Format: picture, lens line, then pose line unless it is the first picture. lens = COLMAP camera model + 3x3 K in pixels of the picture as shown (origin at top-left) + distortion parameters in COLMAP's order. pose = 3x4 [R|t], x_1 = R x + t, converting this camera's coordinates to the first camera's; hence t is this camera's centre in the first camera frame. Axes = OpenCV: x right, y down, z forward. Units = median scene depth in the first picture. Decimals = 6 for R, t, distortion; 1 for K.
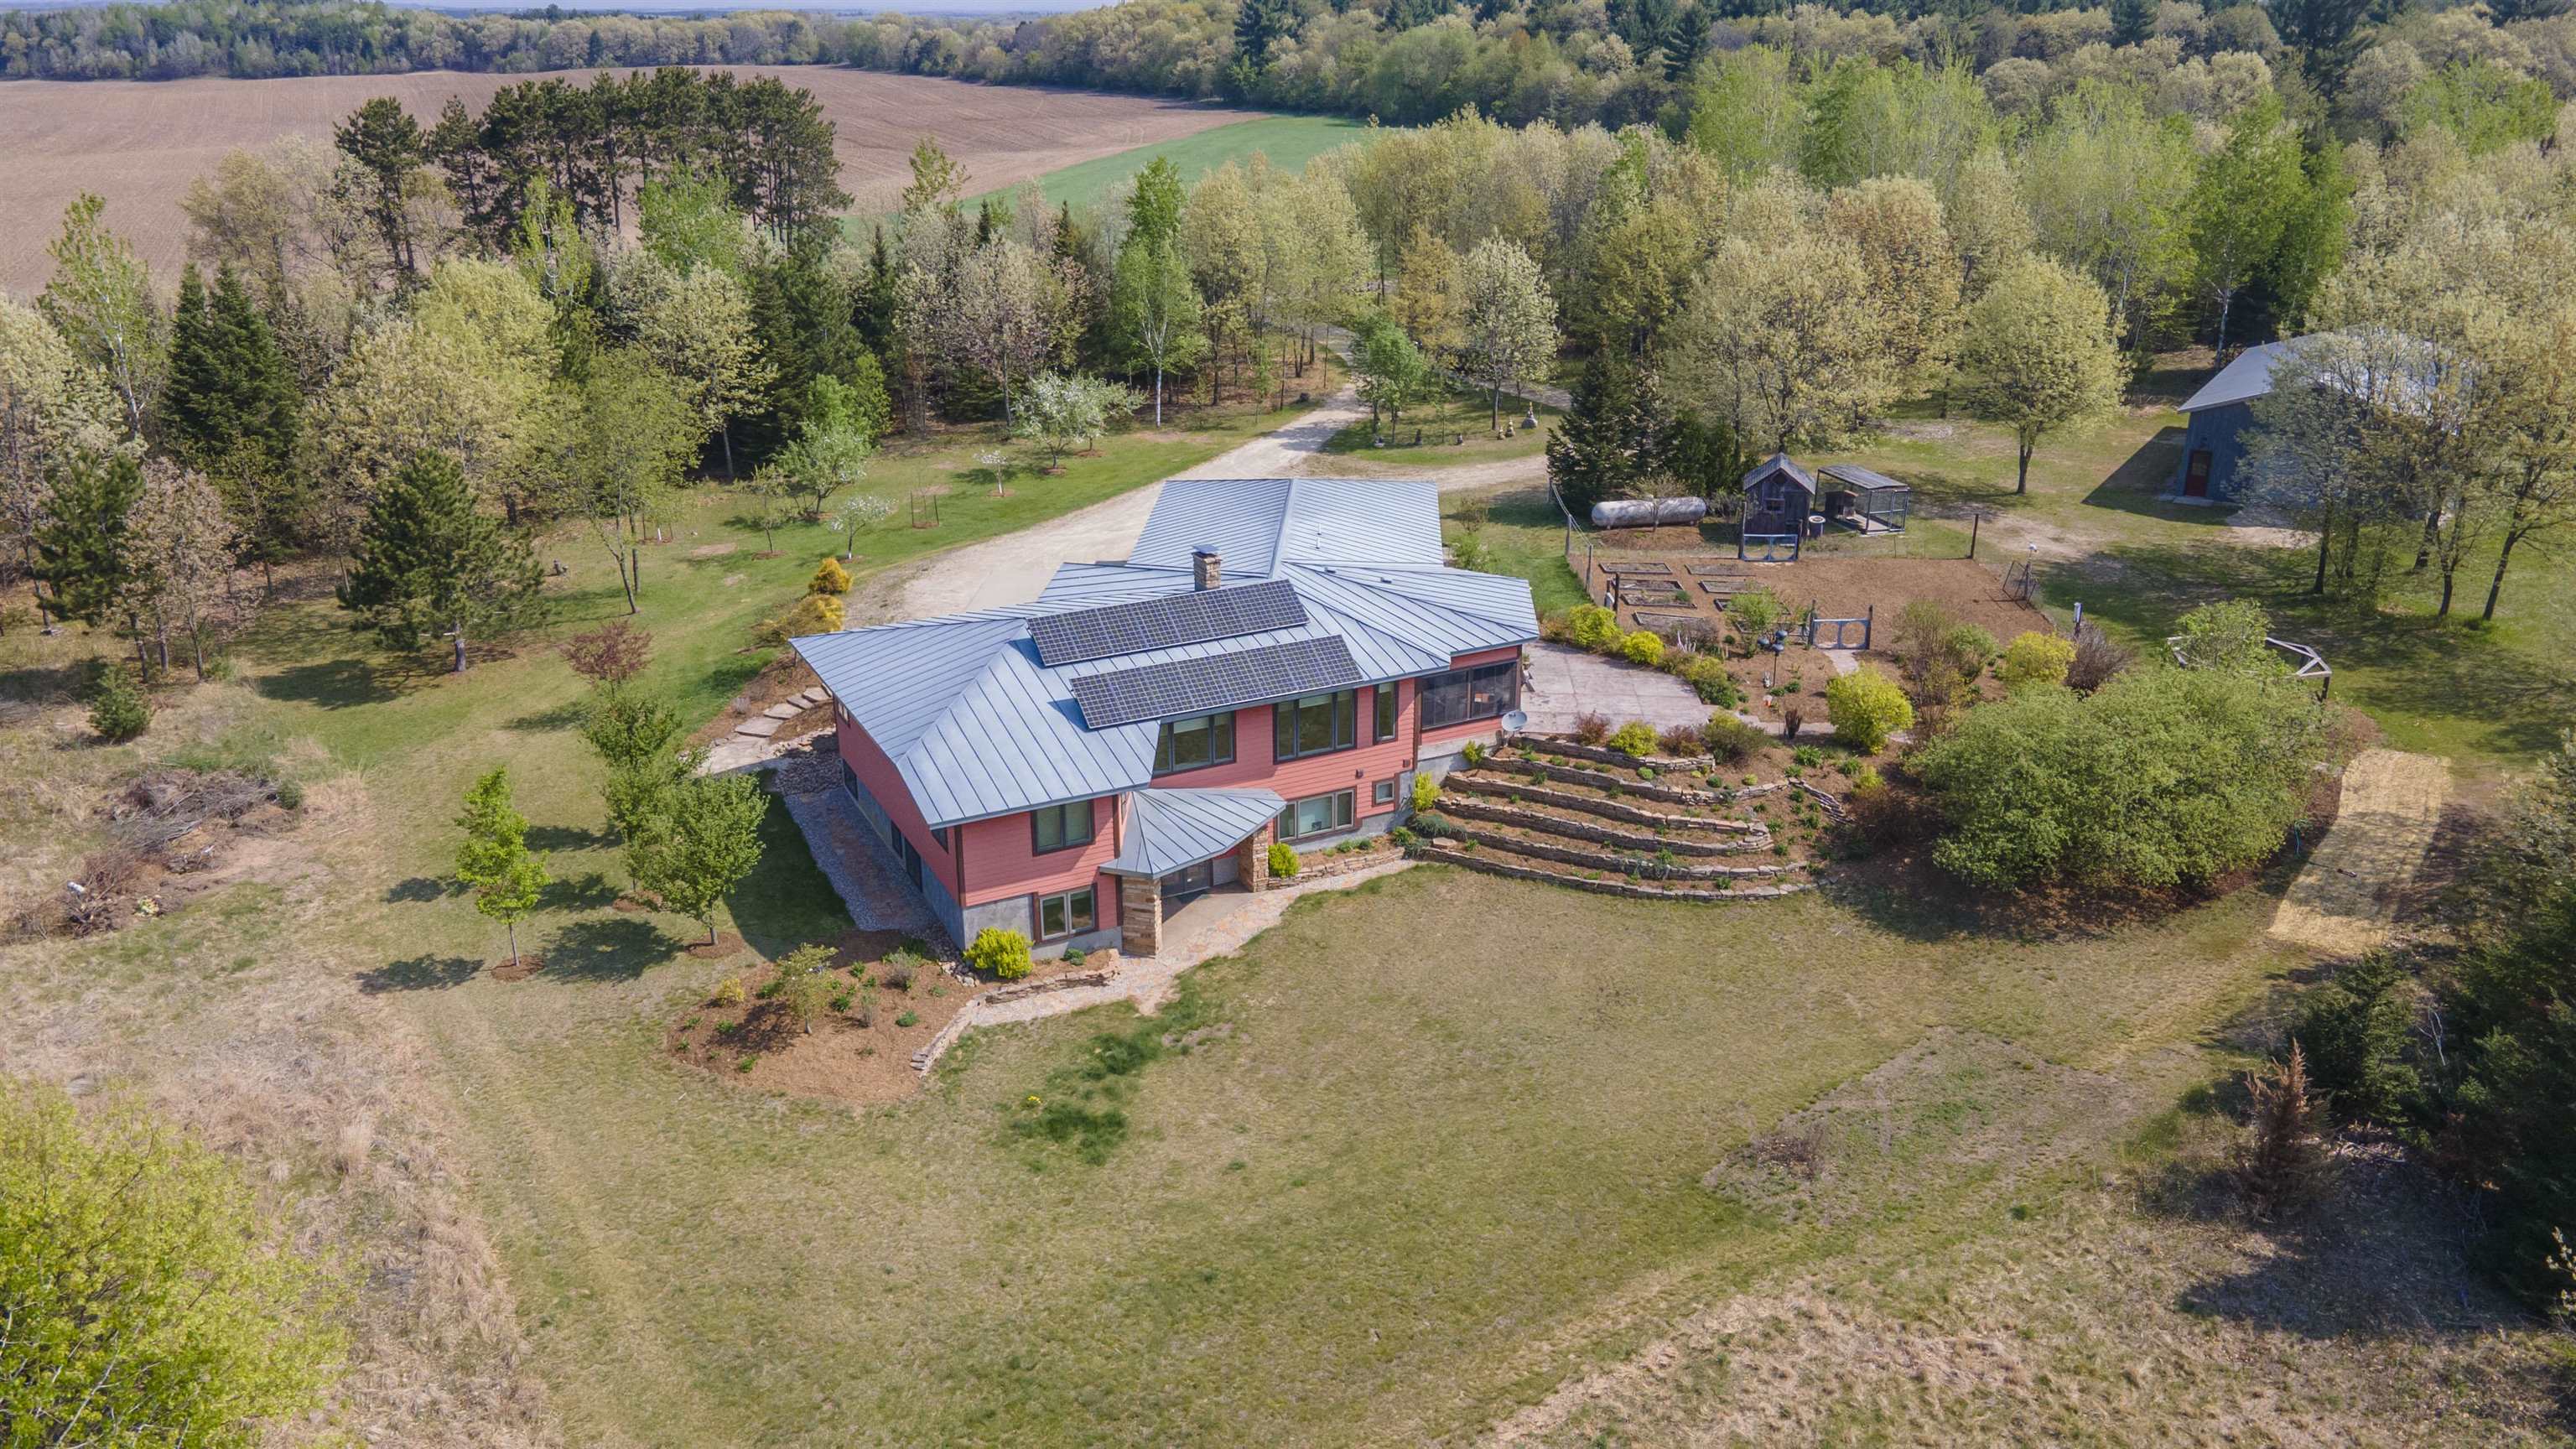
lens RADIAL K [[1875.2, 0, 1288.0], [0, 1875.2, 724.5], [0, 0, 1]] dist [0.030572, 0.001432]
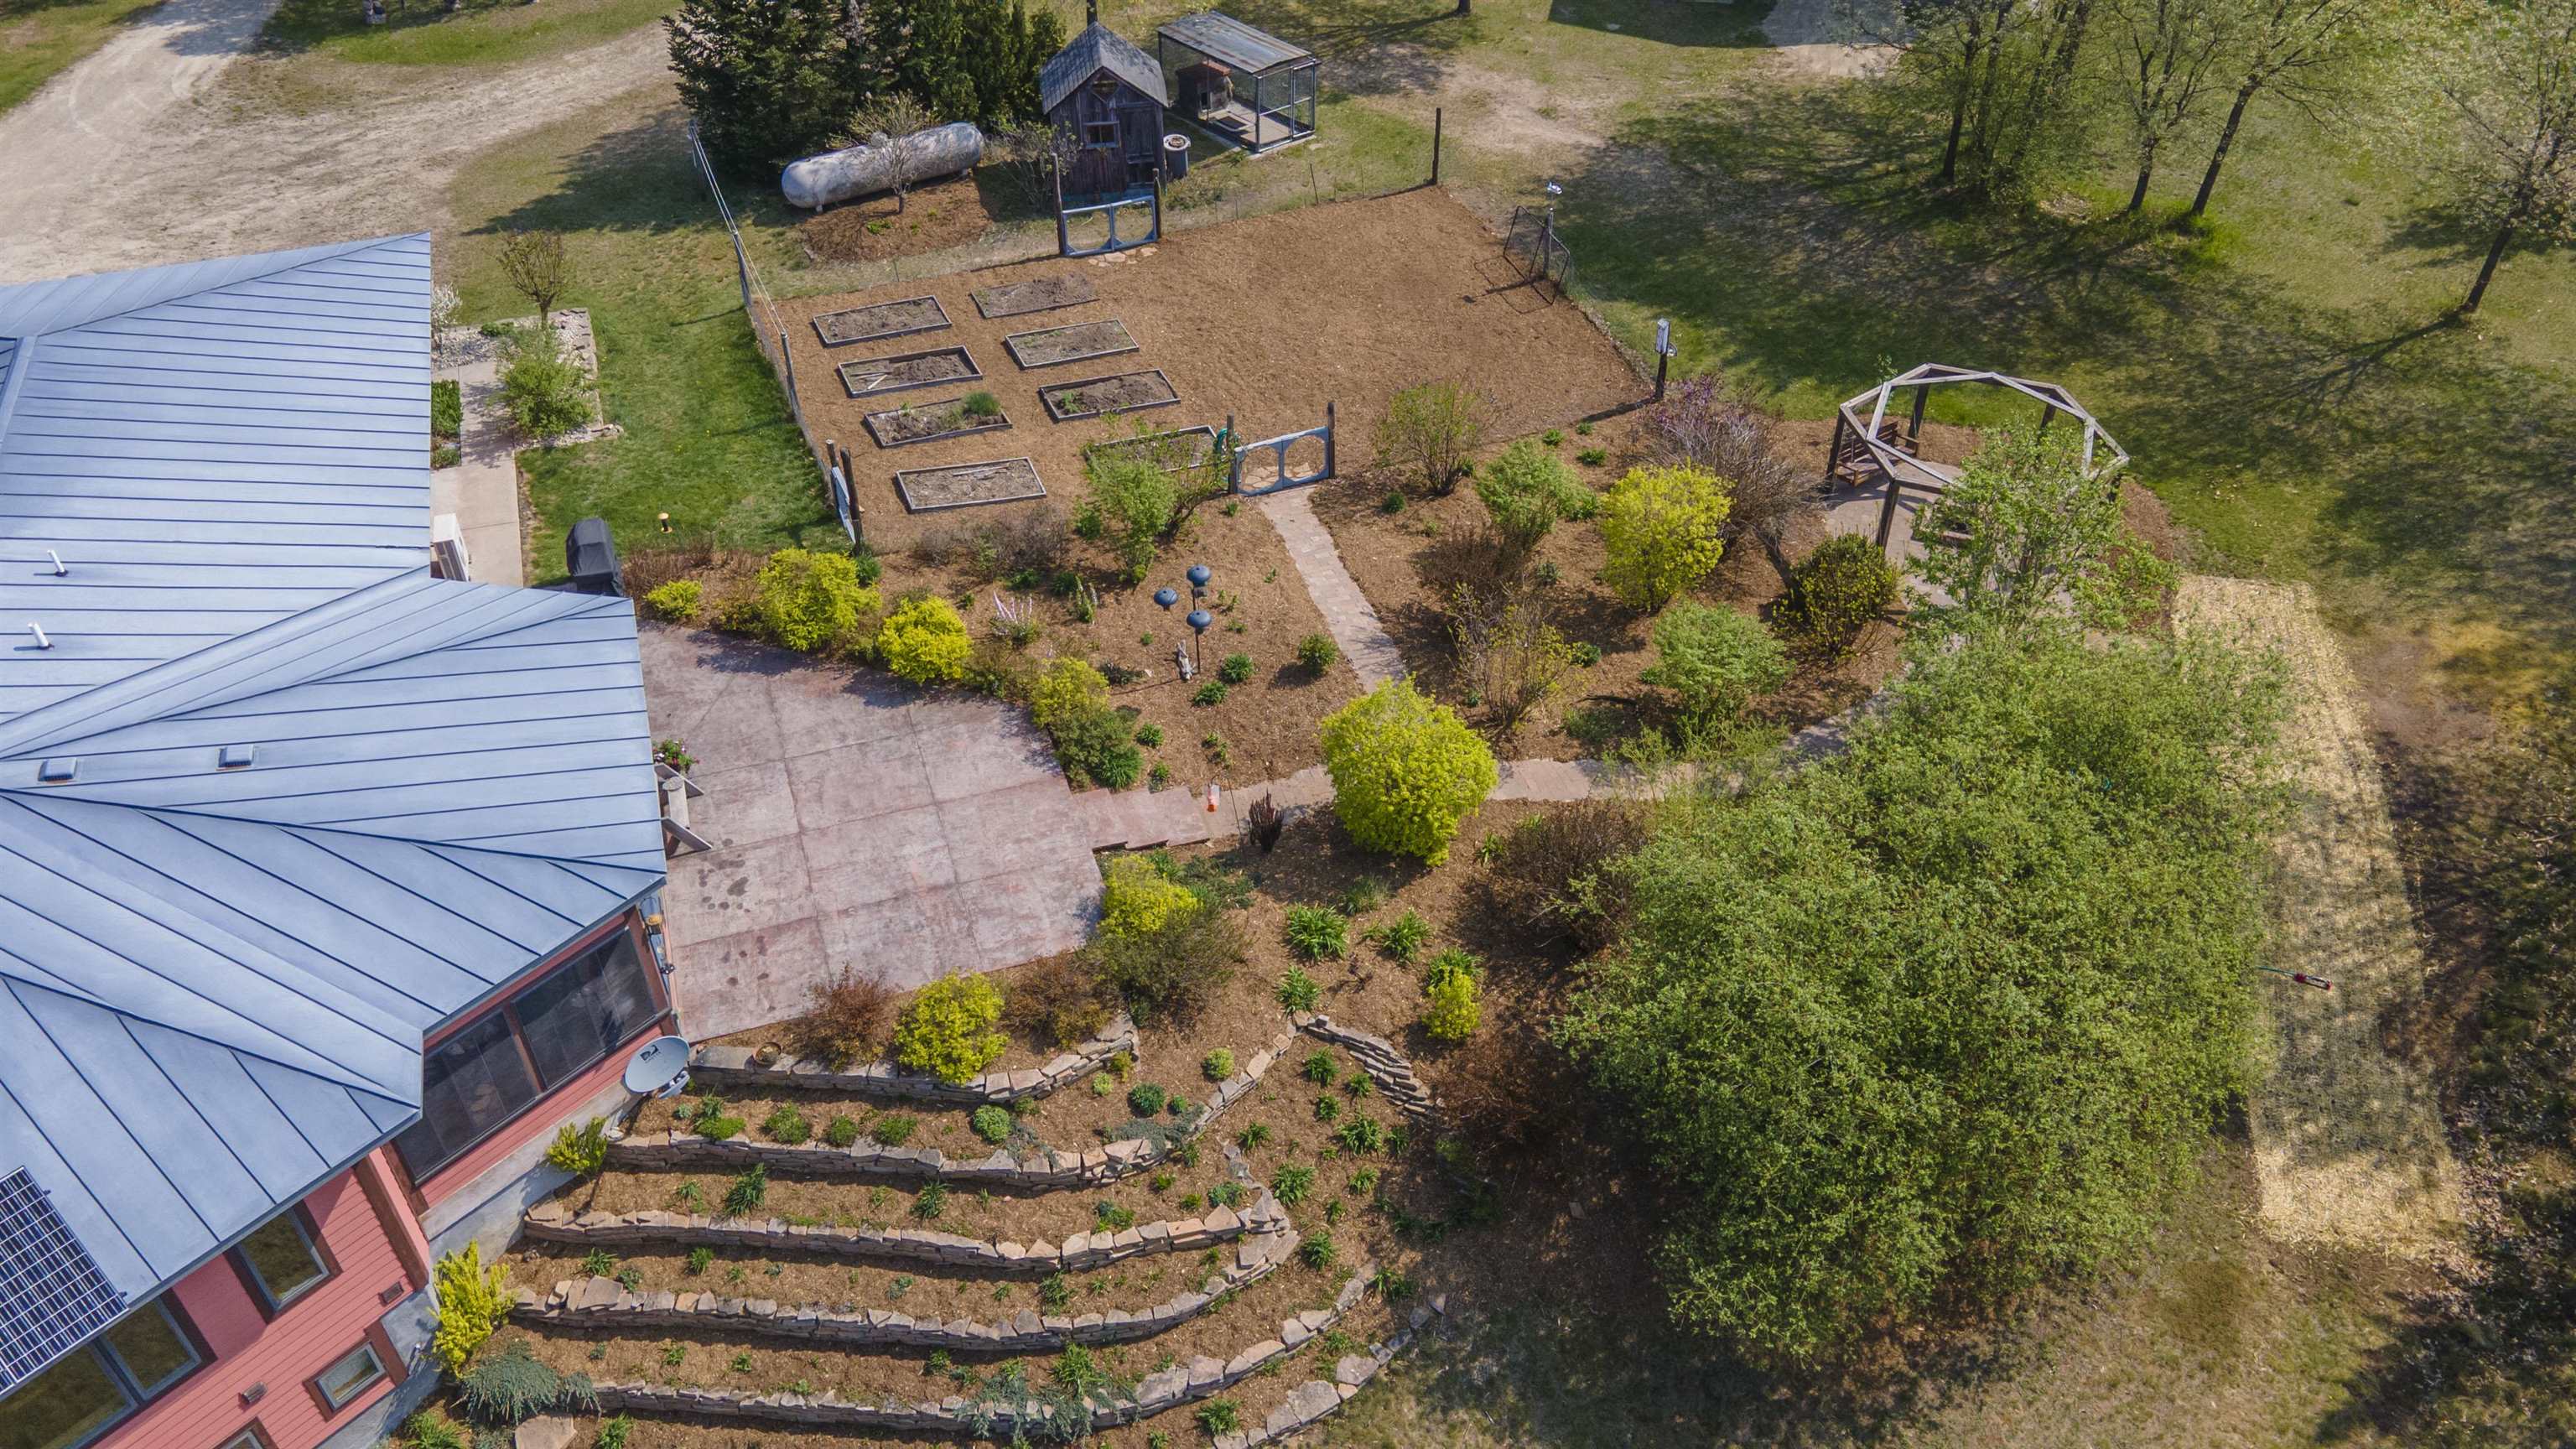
lens RADIAL K [[1875.2, 0, 1288.0], [0, 1875.2, 724.5], [0, 0, 1]] dist [0.030572, 0.001432]
pose [[0.926629, -0.242395, 0.287409, 0.152133], [0.134483, 0.927541, 0.348686, -0.202640], [-0.351103, -0.284451, 0.892084, 0.617384]]
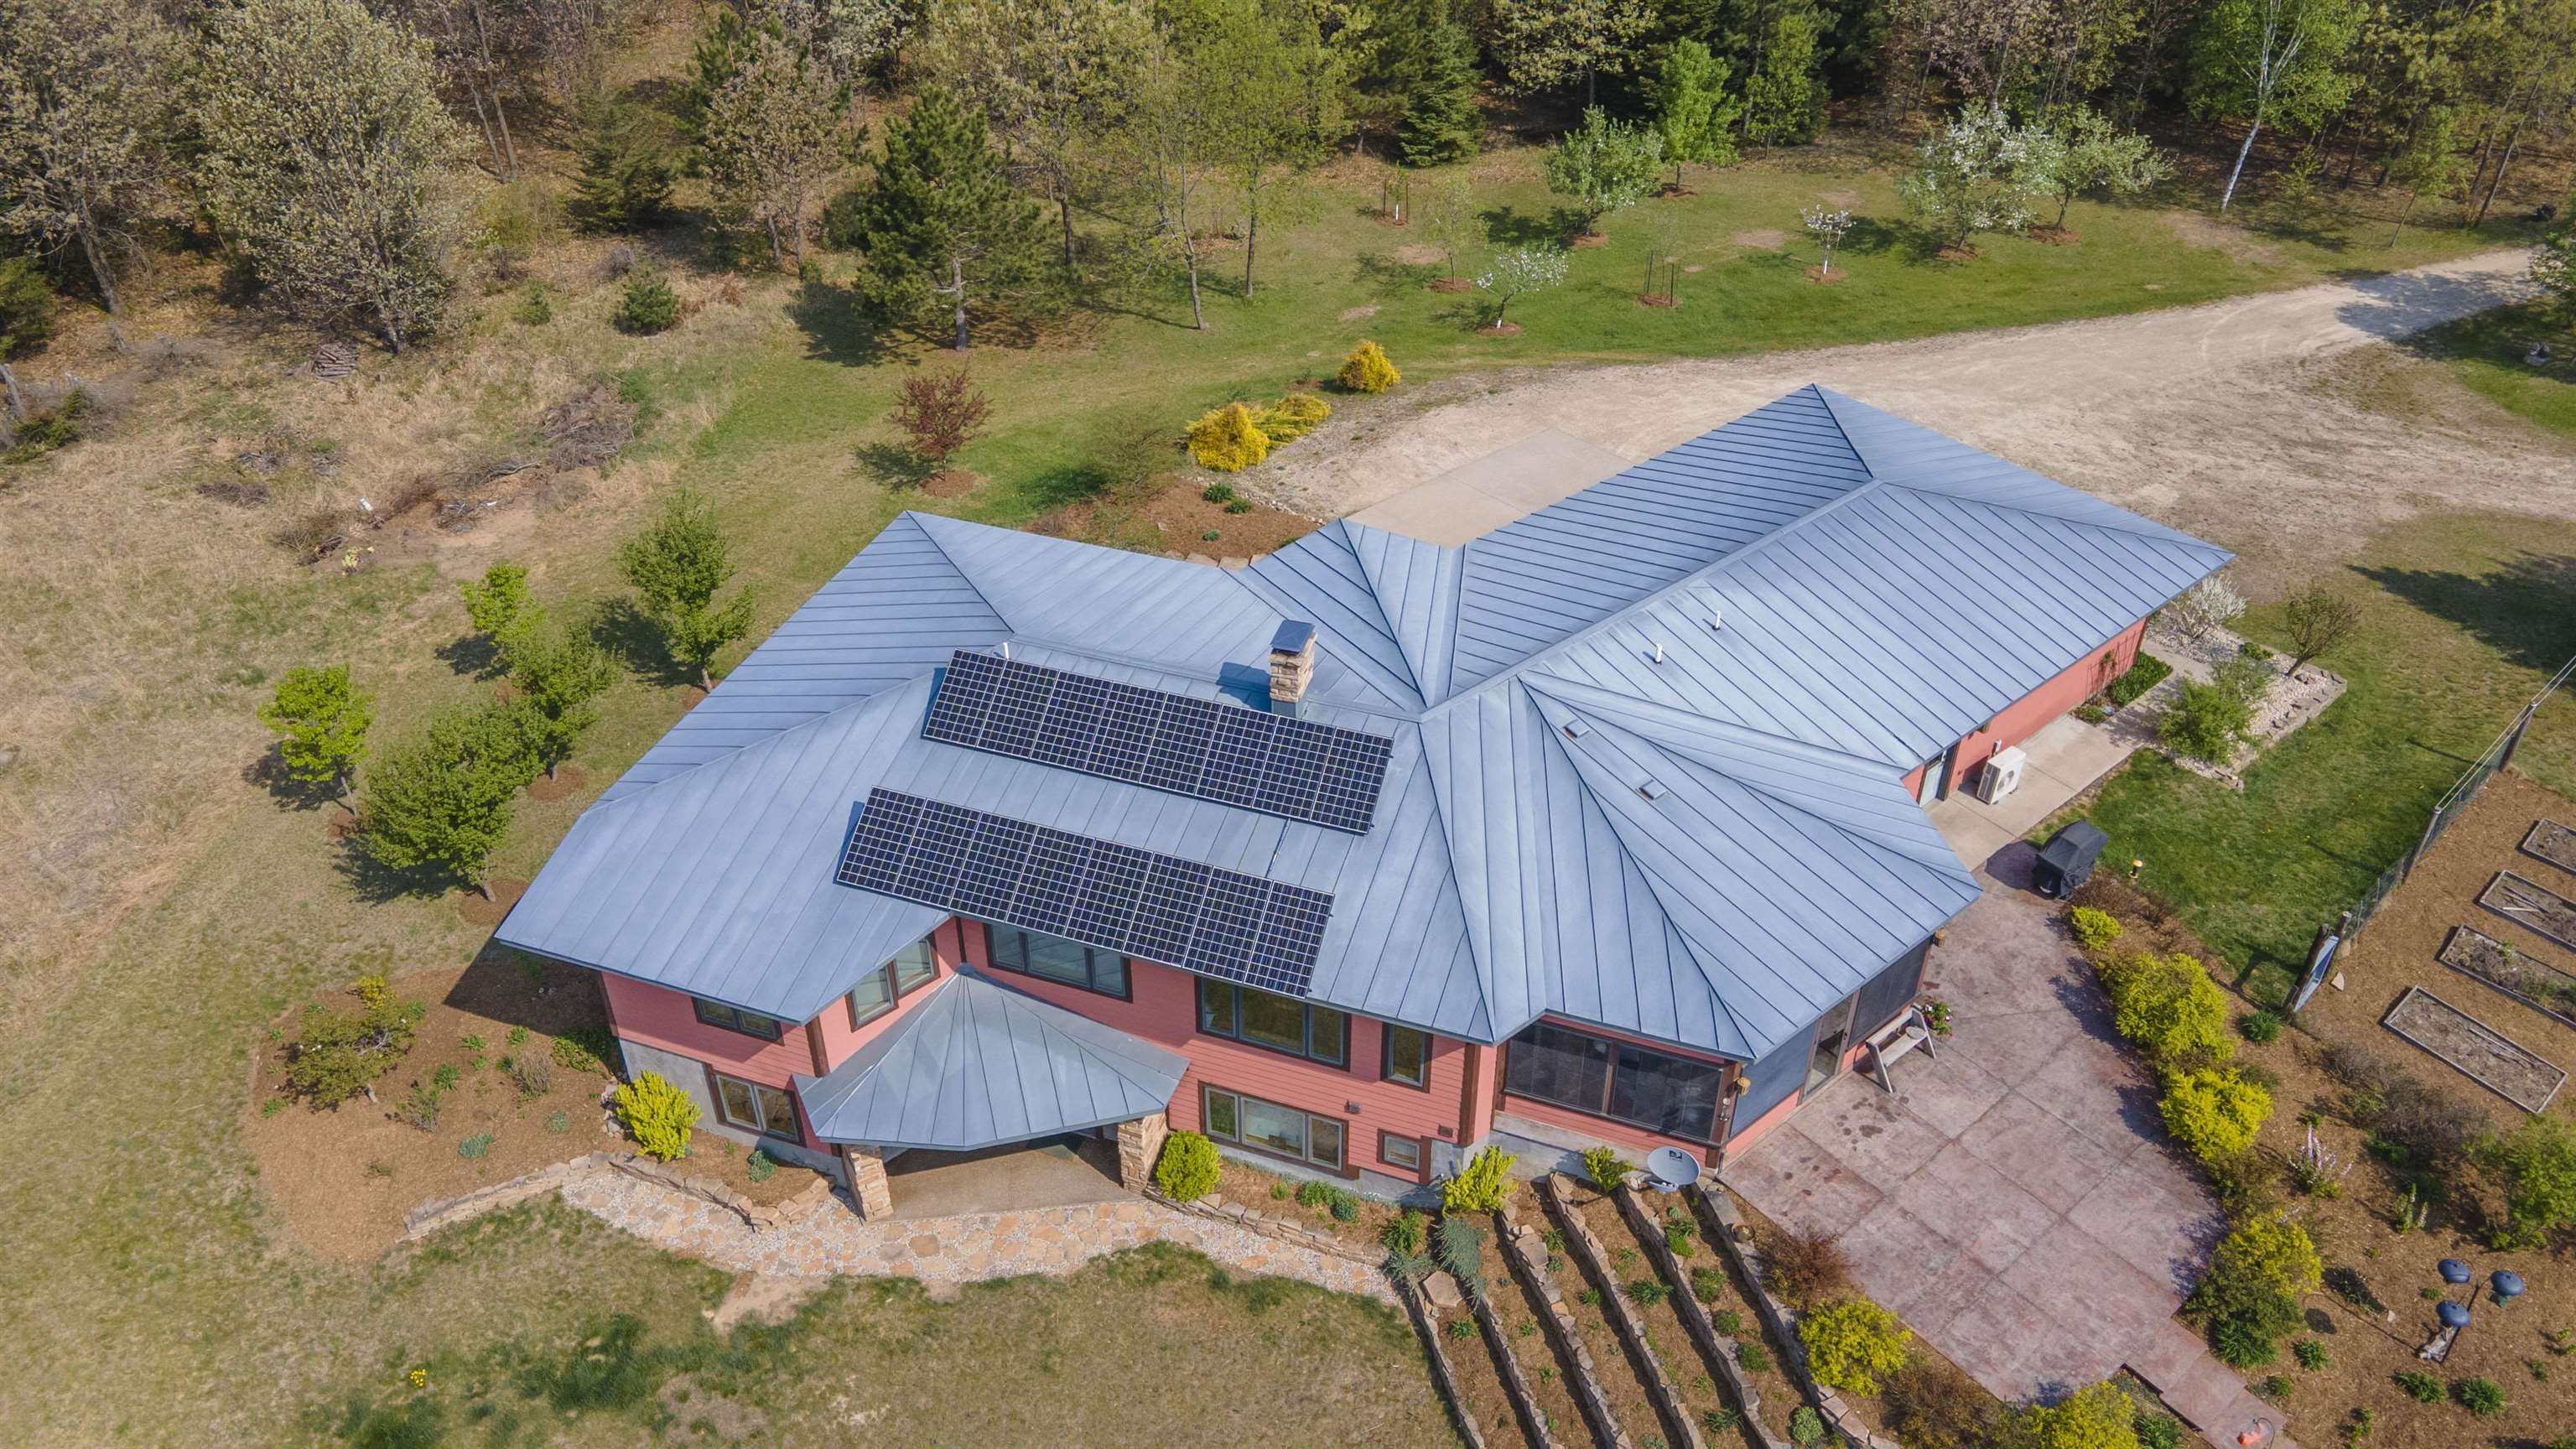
lens RADIAL K [[1922.0, 0, 1271.4], [0, 1922.0, 681.1], [0, 0, 1]] dist [0.001946, 0.045929]
pose [[0.680638, 0.422306, -0.598656, 0.315311], [-0.260179, 0.903213, 0.341339, -0.283762], [0.684864, -0.076571, 0.724637, 0.560790]]
